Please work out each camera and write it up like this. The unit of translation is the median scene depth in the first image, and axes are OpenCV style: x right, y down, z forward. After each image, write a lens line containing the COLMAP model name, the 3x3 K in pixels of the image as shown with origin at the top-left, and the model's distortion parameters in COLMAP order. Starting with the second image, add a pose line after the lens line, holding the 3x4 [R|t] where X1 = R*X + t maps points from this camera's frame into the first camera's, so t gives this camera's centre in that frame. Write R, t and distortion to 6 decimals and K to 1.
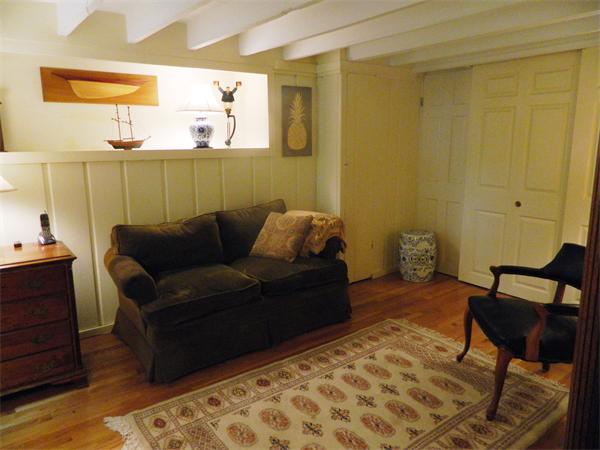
lens RADIAL K [[445.3, 0, 300.5], [0, 445.3, 223.3], [0, 0, 1]] dist [-0.002178, 0.002179]
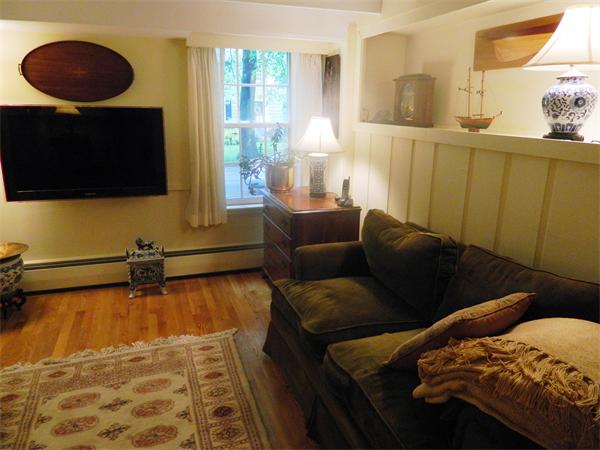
lens RADIAL K [[445.3, 0, 300.0], [0, 445.3, 226.3], [0, 0, 1]] dist [-0.002178, 0.002179]
pose [[-0.313722, 0.253122, -0.915155, 0.457397], [-0.187449, 0.928335, 0.321026, -0.218002], [0.930828, 0.272258, -0.243791, 1.036443]]
